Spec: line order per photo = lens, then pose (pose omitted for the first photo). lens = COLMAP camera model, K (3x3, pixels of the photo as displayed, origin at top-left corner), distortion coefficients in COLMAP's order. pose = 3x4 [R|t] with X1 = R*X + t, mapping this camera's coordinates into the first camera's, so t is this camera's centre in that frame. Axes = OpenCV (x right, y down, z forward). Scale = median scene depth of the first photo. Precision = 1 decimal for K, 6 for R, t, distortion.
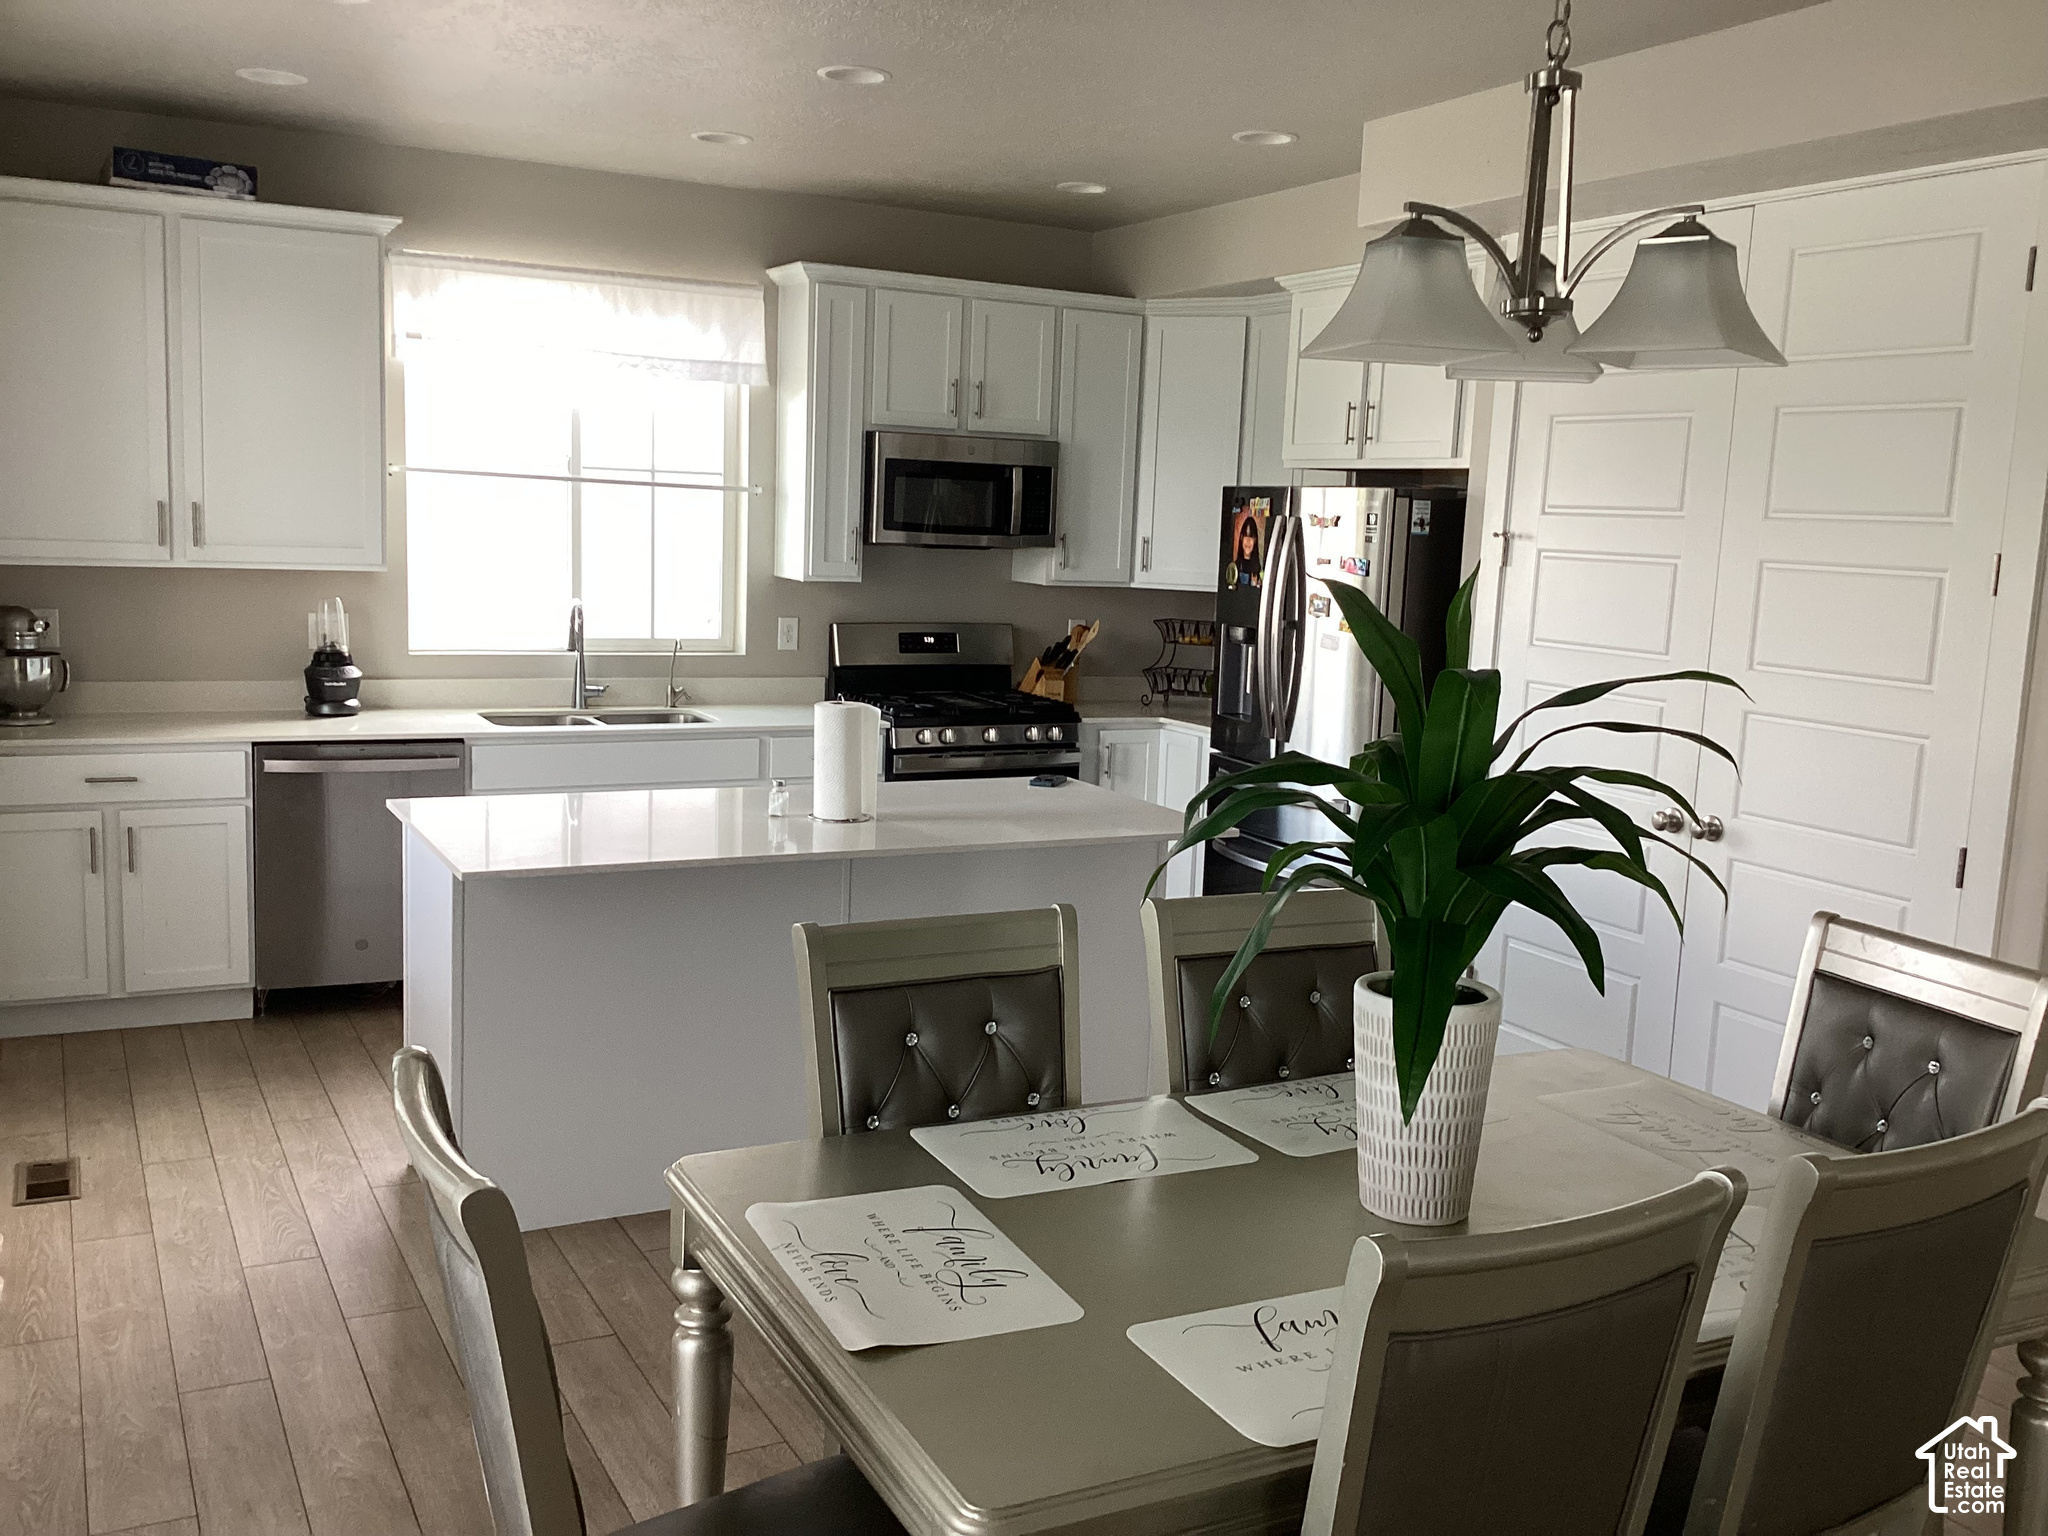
lens RADIAL K [[1856.1, 0, 1037.7], [0, 1856.1, 762.4], [0, 0, 1]] dist [0.109954, -0.207373]
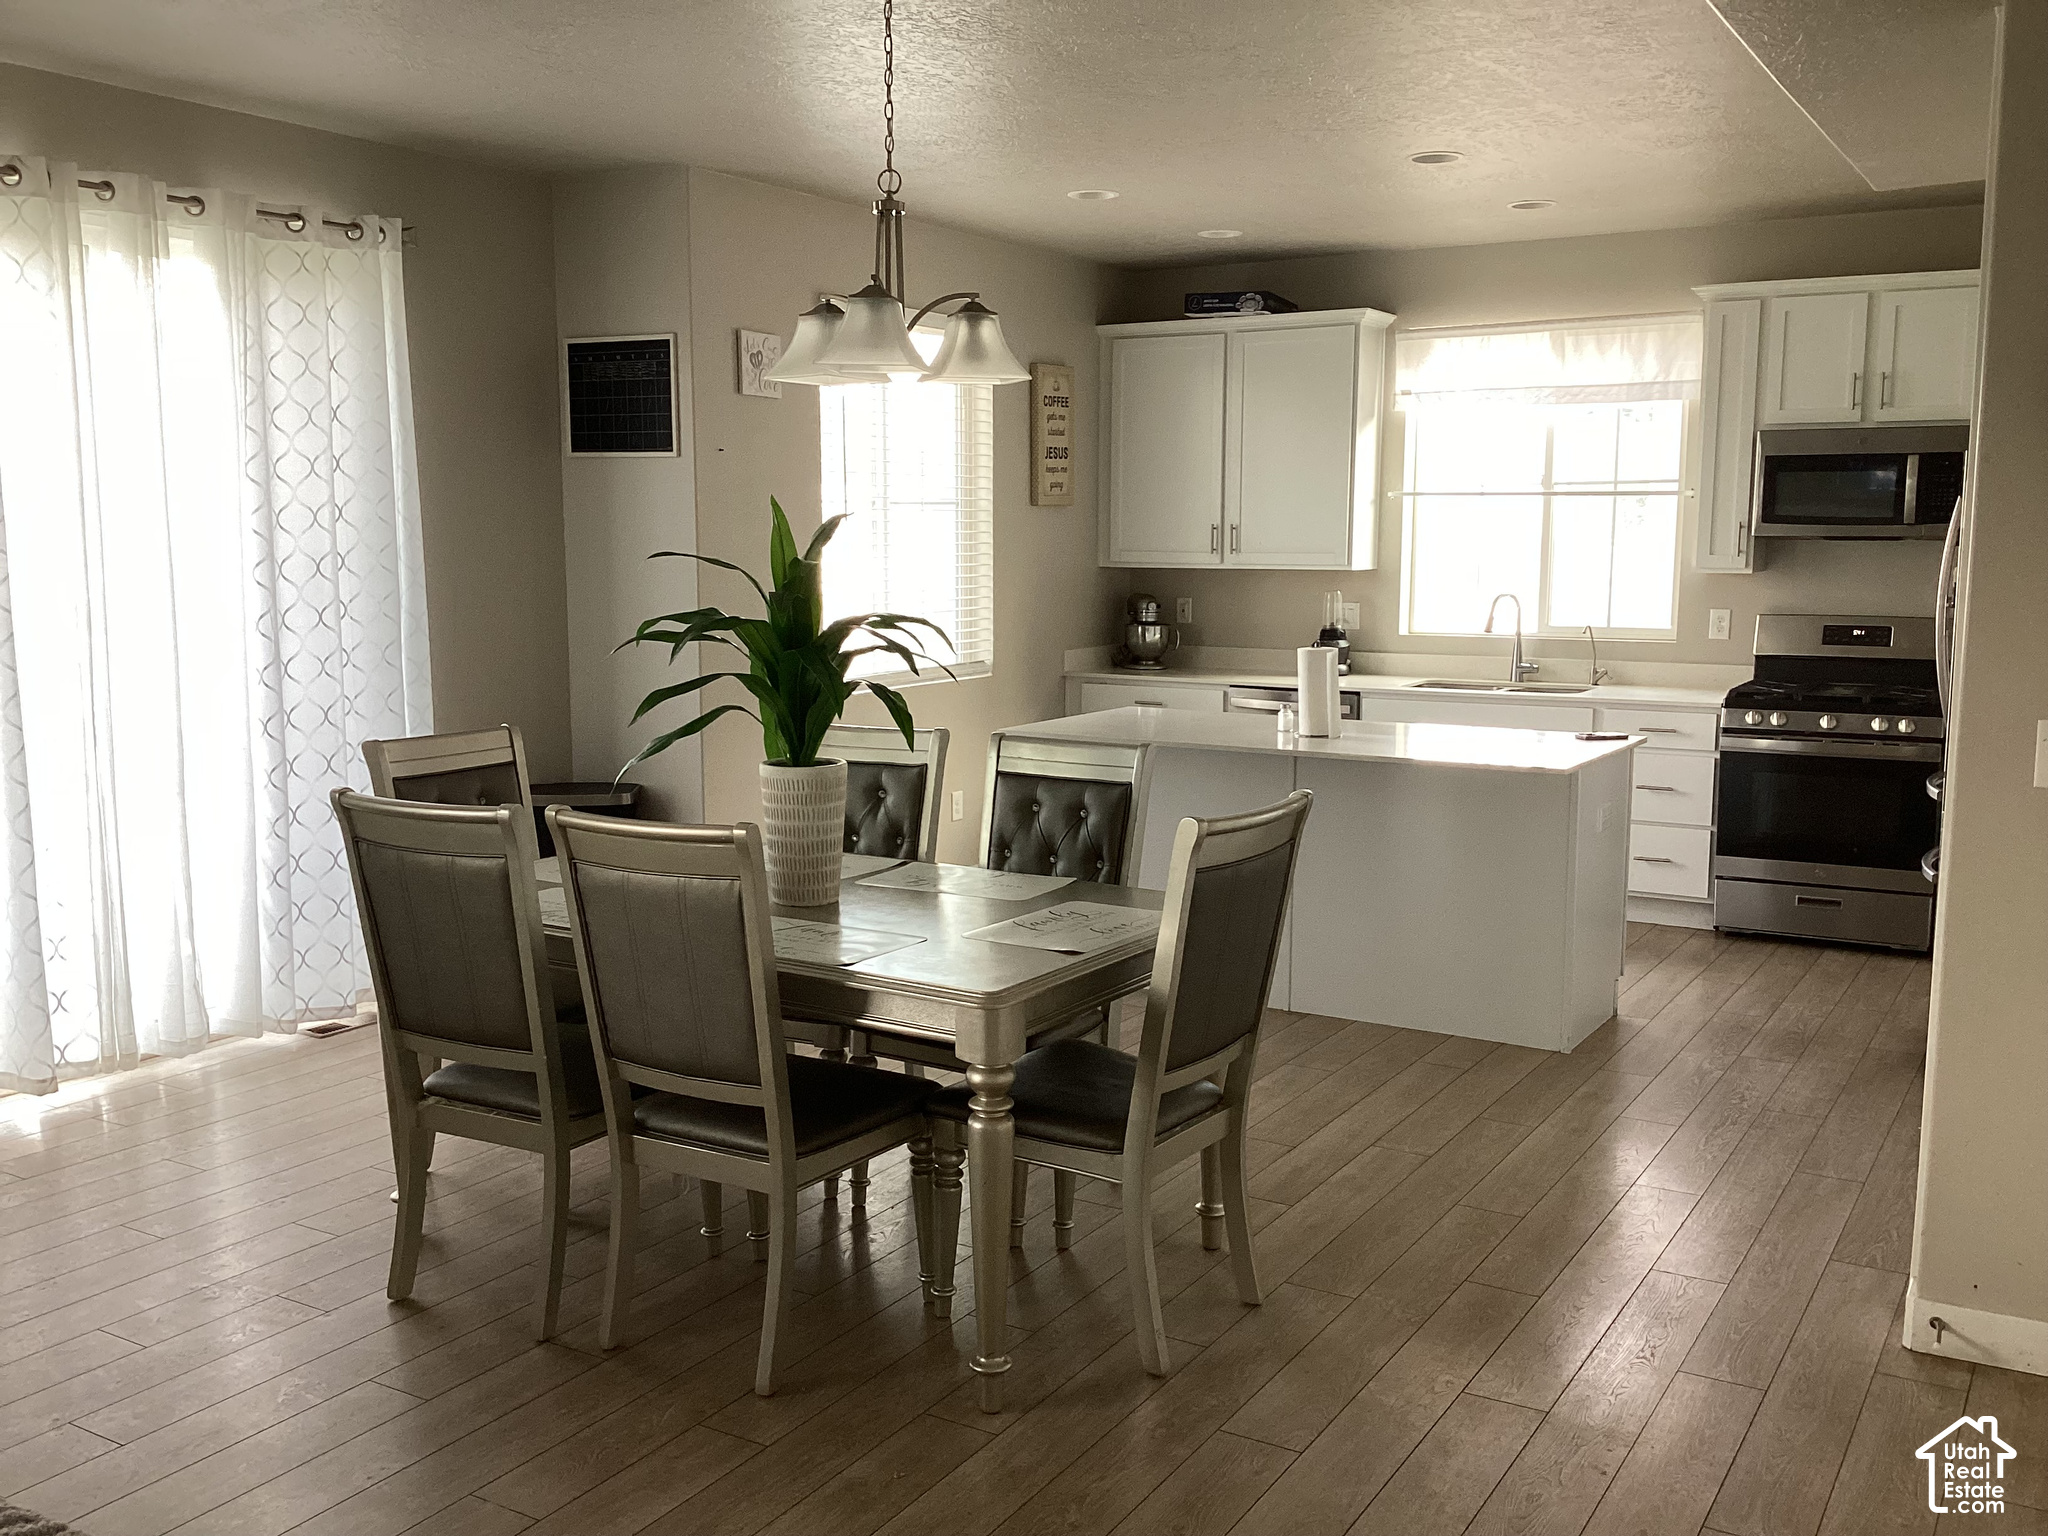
lens RADIAL K [[1856.1, 0, 1019.3], [0, 1856.1, 765.1], [0, 0, 1]] dist [0.109954, -0.207373]
pose [[0.499005, 0.072731, -0.863542, 0.674580], [-0.098307, 0.994790, 0.026978, 0.025179], [0.861005, 0.071430, 0.503556, 0.117331]]
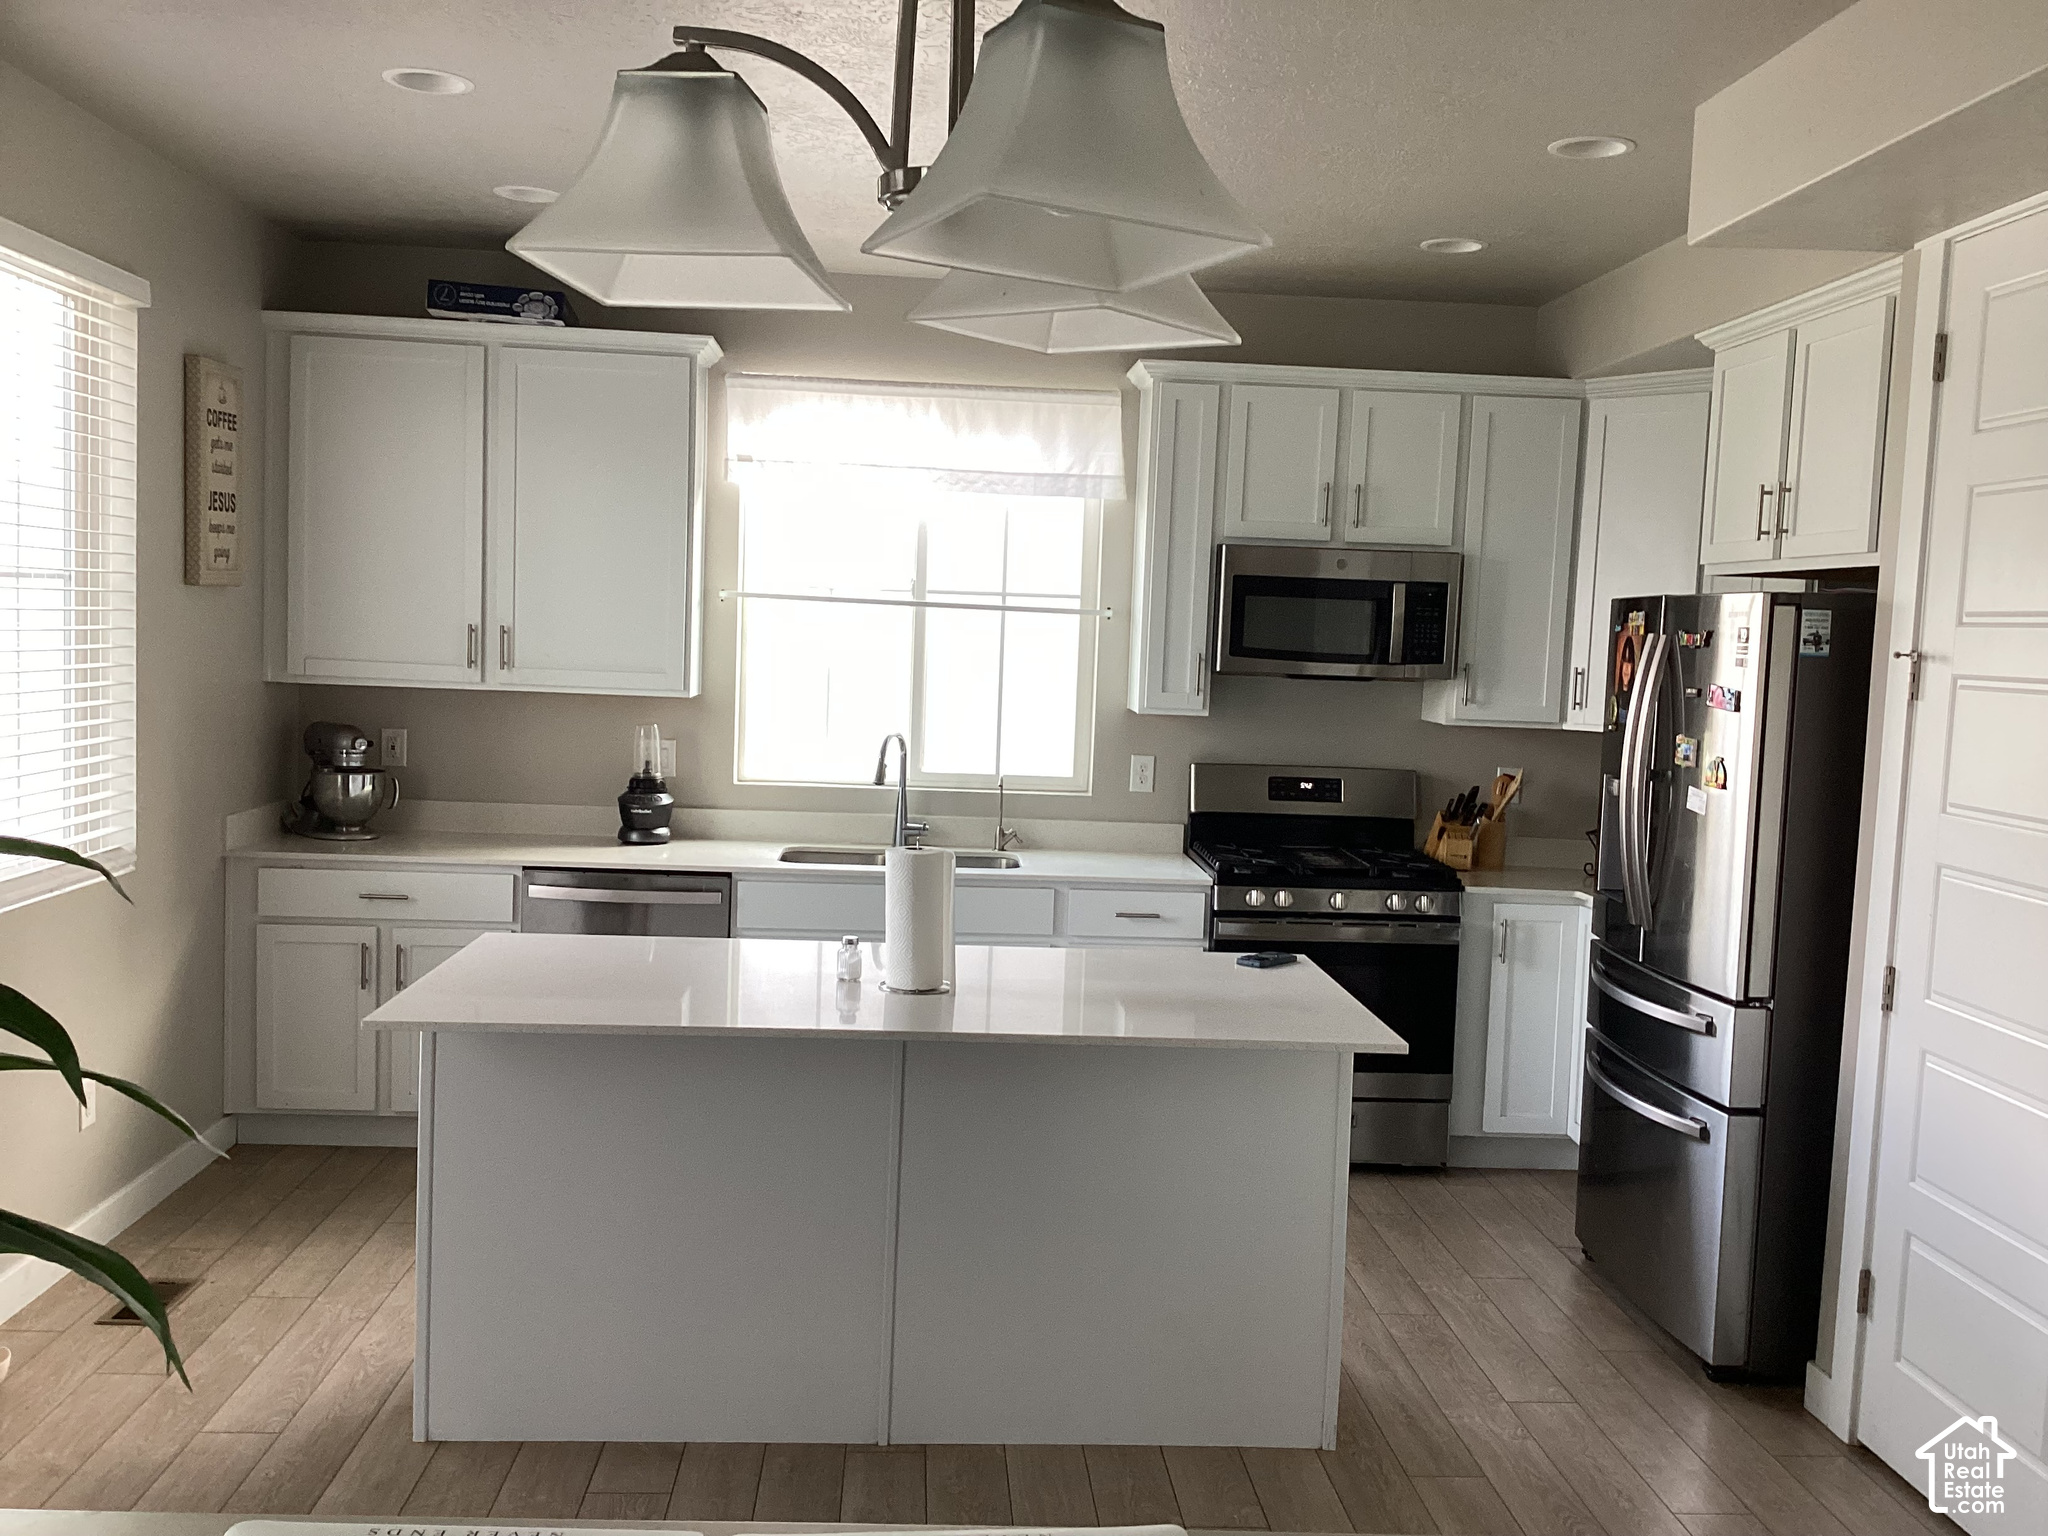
lens RADIAL K [[1856.1, 0, 1037.0], [0, 1856.1, 766.3], [0, 0, 1]] dist [0.109954, -0.207373]
pose [[0.912300, 0.025982, -0.408696, 0.201501], [-0.058481, 0.996023, -0.067222, -0.011301], [0.405324, 0.085228, 0.910191, 0.190547]]
